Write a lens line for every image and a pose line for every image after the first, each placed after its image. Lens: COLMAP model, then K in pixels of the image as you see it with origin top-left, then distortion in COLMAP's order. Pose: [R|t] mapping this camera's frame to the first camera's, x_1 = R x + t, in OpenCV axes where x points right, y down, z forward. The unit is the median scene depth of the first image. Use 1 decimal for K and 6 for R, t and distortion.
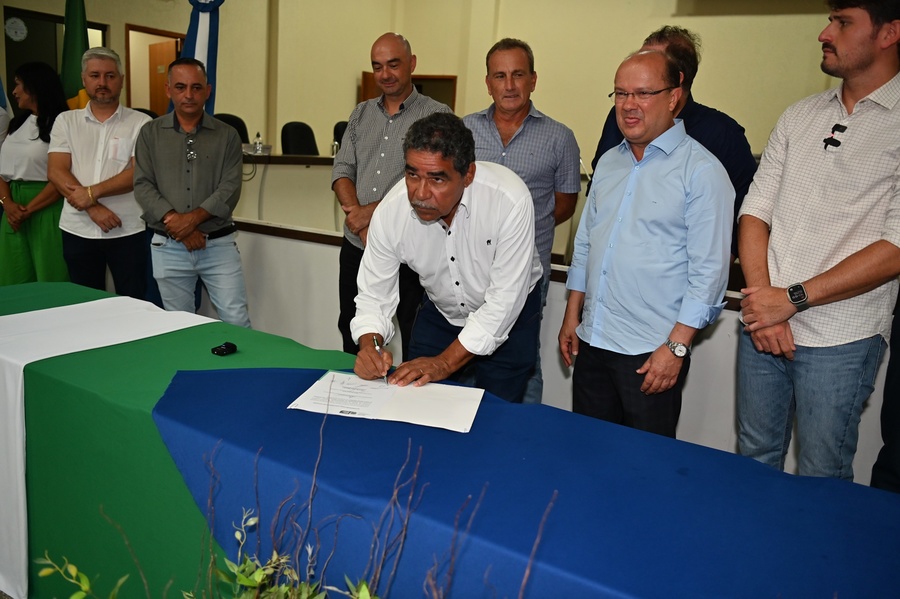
lens RADIAL K [[759.7, 0, 450.8], [0, 759.7, 308.8], [0, 0, 1]] dist [-0.010261, -0.003313]
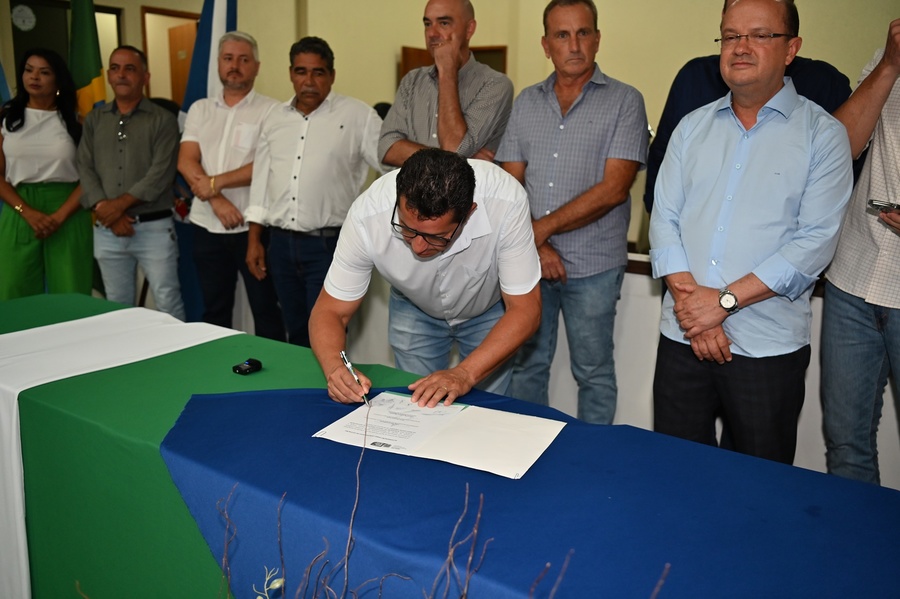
lens RADIAL K [[809.2, 0, 450.0], [0, 809.2, 299.5], [0, 0, 1]] dist [-0.006476, 0.001187]
pose [[0.997120, -0.032045, -0.068734, -0.006860], [0.031691, 0.999478, -0.006248, -0.012981], [0.068899, 0.004052, 0.997615, 0.141084]]
